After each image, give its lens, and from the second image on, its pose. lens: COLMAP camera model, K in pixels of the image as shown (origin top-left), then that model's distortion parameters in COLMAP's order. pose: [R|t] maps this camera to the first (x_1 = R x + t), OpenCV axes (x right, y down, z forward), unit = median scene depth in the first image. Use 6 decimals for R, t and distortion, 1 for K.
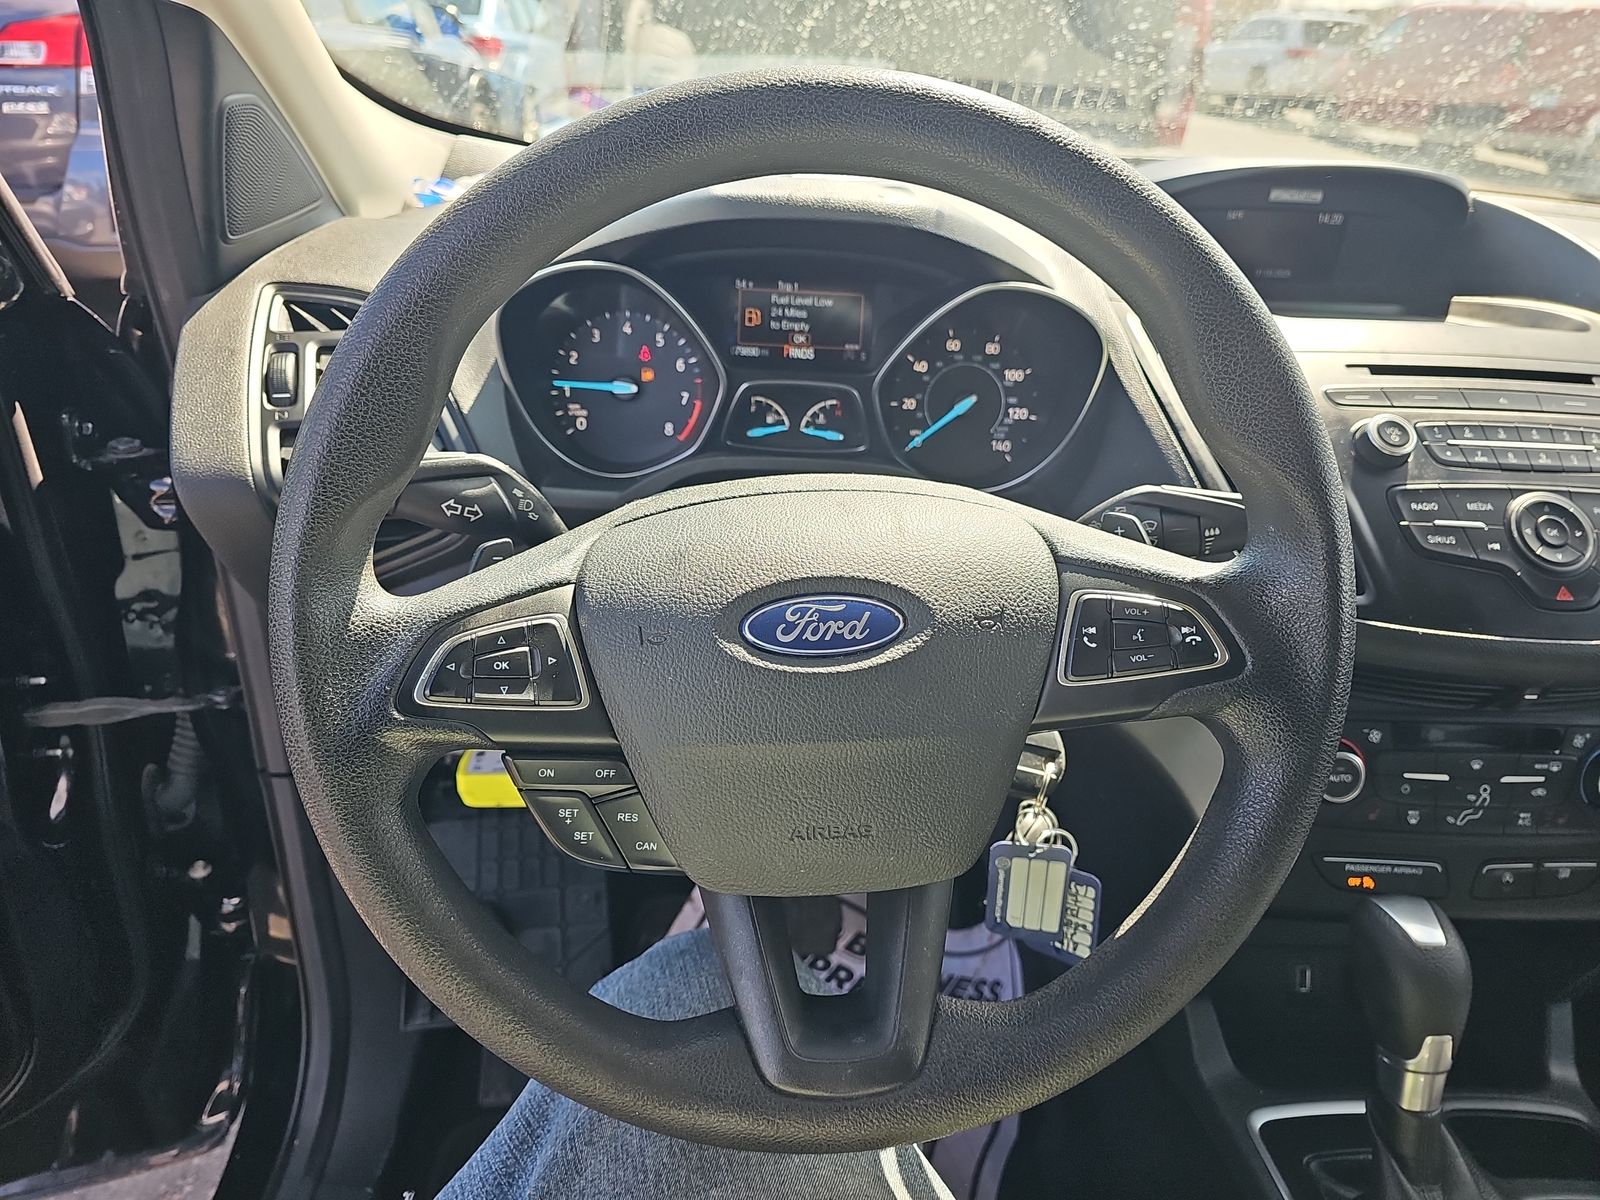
lens RADIAL K [[1072.0, 0, 748.1], [0, 1072.0, 601.7], [0, 0, 1]] dist [0.045533, -0.049284]
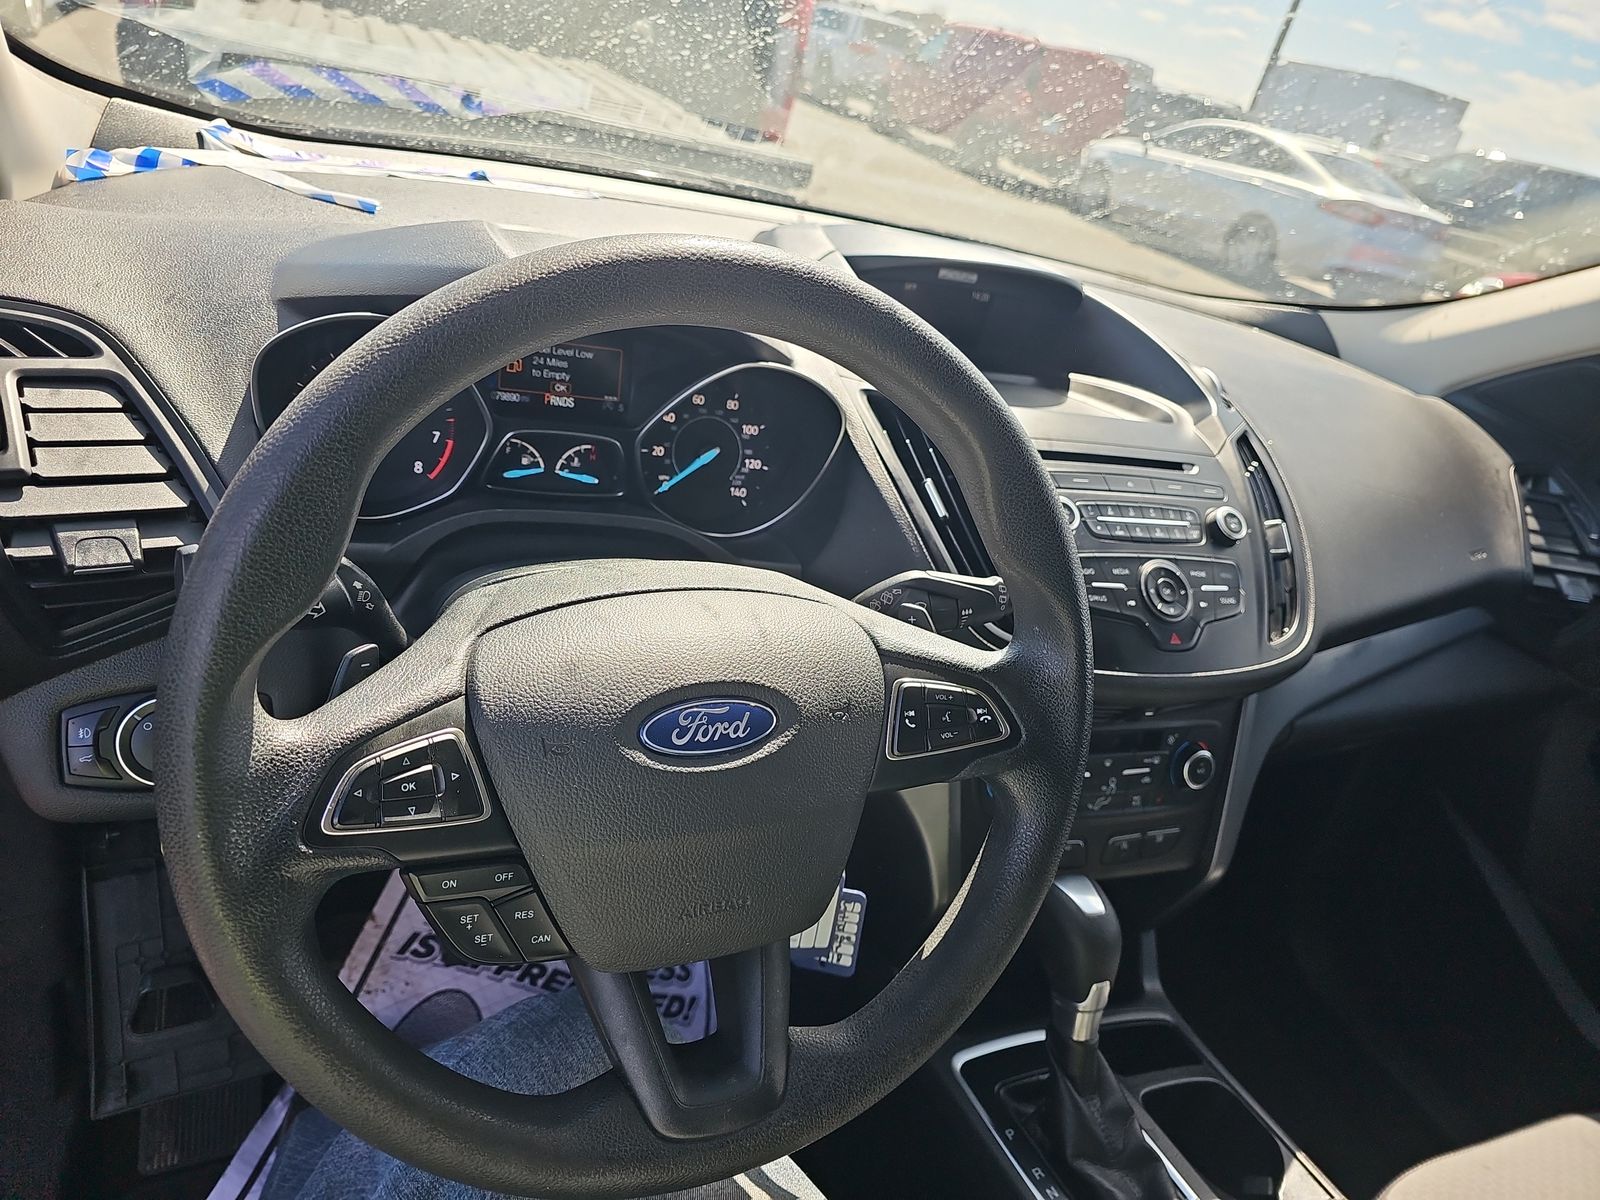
lens RADIAL K [[1079.1, 0, 760.6], [0, 1079.1, 594.7], [0, 0, 1]] dist [0.108440, -0.225453]
pose [[0.927640, -0.018393, 0.373021, -0.215563], [0.003518, 0.999173, 0.040518, -0.115794], [-0.373458, -0.036274, 0.926938, -0.050608]]
